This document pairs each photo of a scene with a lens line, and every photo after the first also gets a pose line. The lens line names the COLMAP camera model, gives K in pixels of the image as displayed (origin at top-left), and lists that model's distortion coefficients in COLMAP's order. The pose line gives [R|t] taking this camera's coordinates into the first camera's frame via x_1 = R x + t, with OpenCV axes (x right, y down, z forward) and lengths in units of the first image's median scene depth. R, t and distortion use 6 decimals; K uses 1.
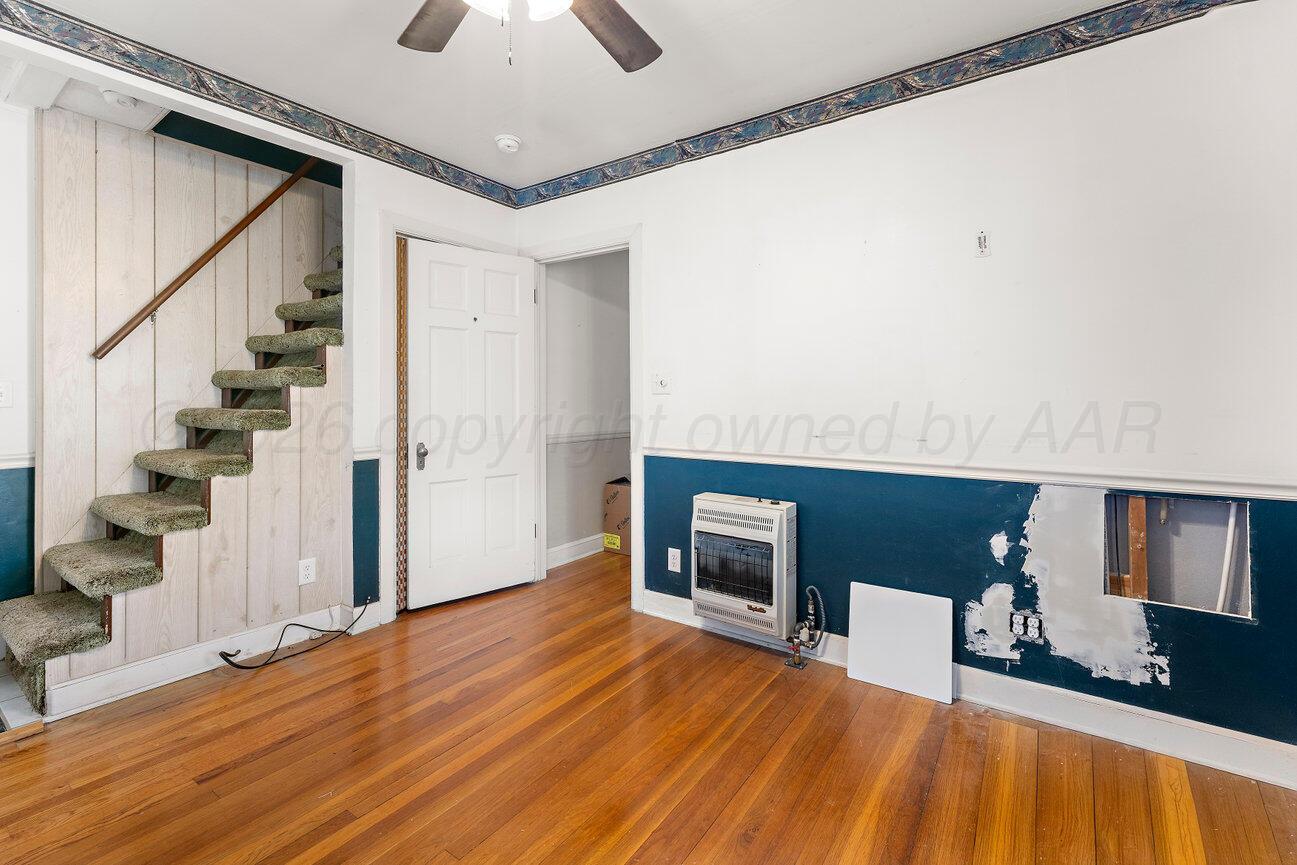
lens RADIAL K [[531.8, 0, 611.4], [0, 531.8, 396.8], [0, 0, 1]] dist [0.003623, -0.000923]
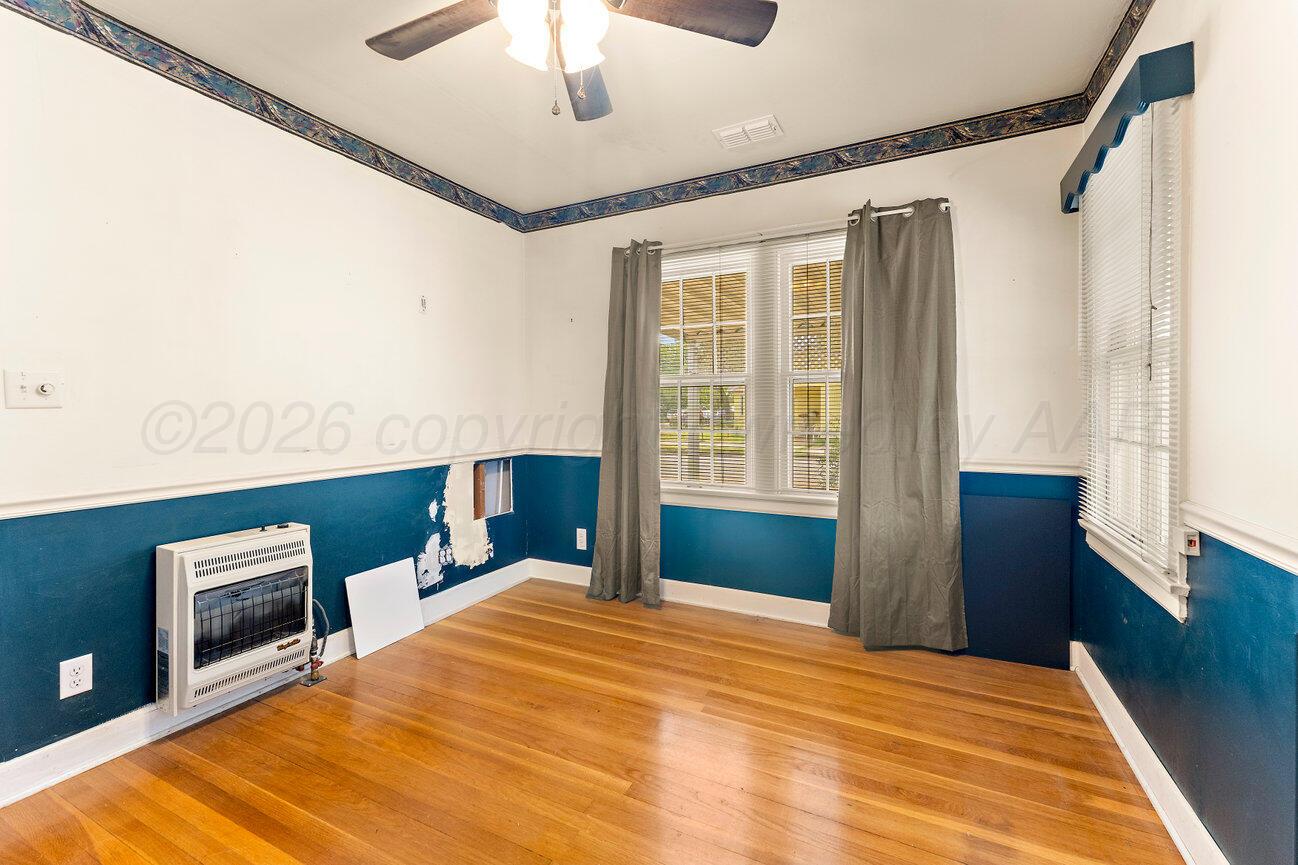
lens RADIAL K [[532.2, 0, 653.8], [0, 532.2, 415.6], [0, 0, 1]] dist [0.003623, -0.000923]
pose [[-0.146509, -0.014212, 0.989107, -0.838991], [0.001618, 0.999892, 0.014606, -0.006164], [-0.989208, 0.003740, -0.146470, 0.602011]]
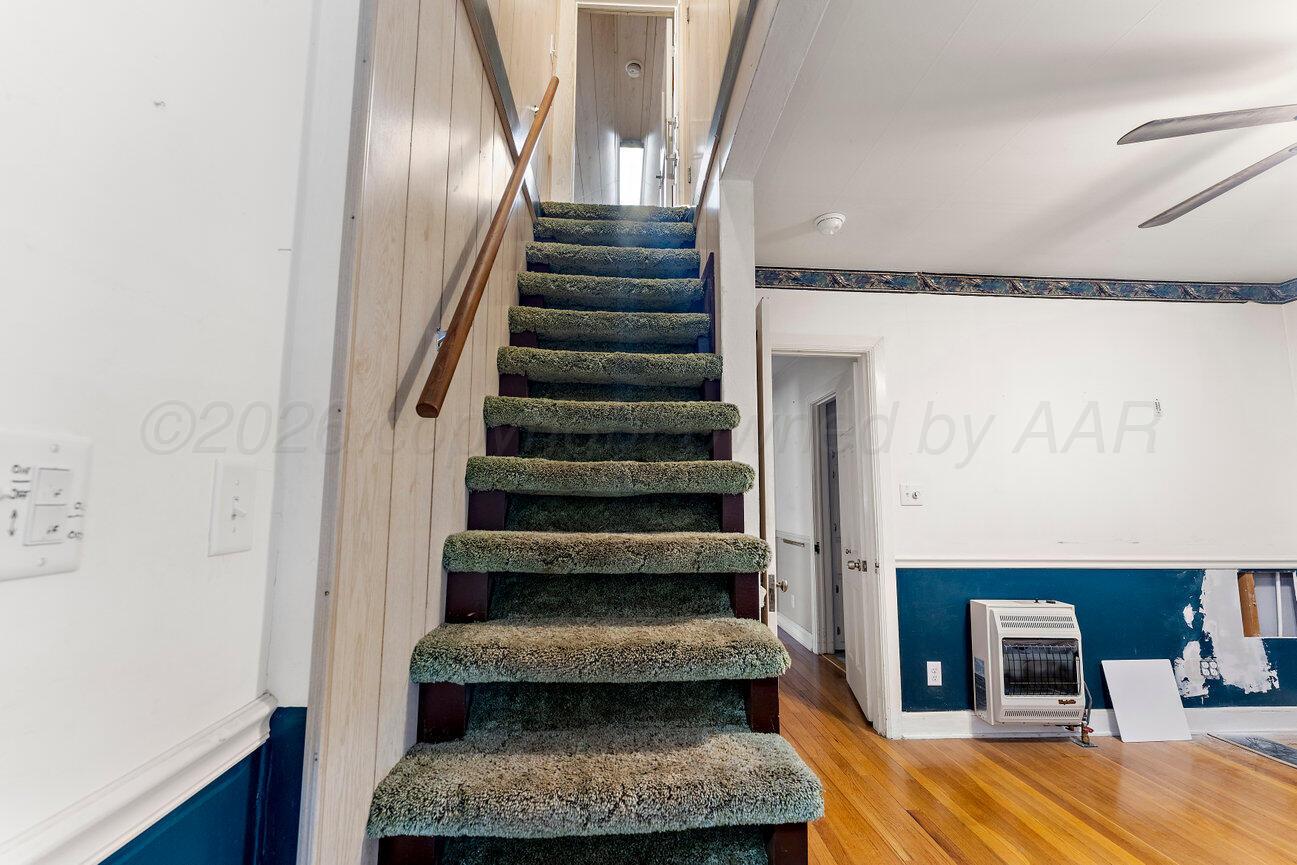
lens RADIAL K [[531.8, 0, 657.8], [0, 531.8, 436.2], [0, 0, 1]] dist [0.003623, -0.000923]
pose [[0.788477, 0.079063, 0.609962, -1.327000], [-0.009664, 0.993174, -0.116242, -0.019983], [-0.614989, 0.085759, 0.783858, 0.706307]]
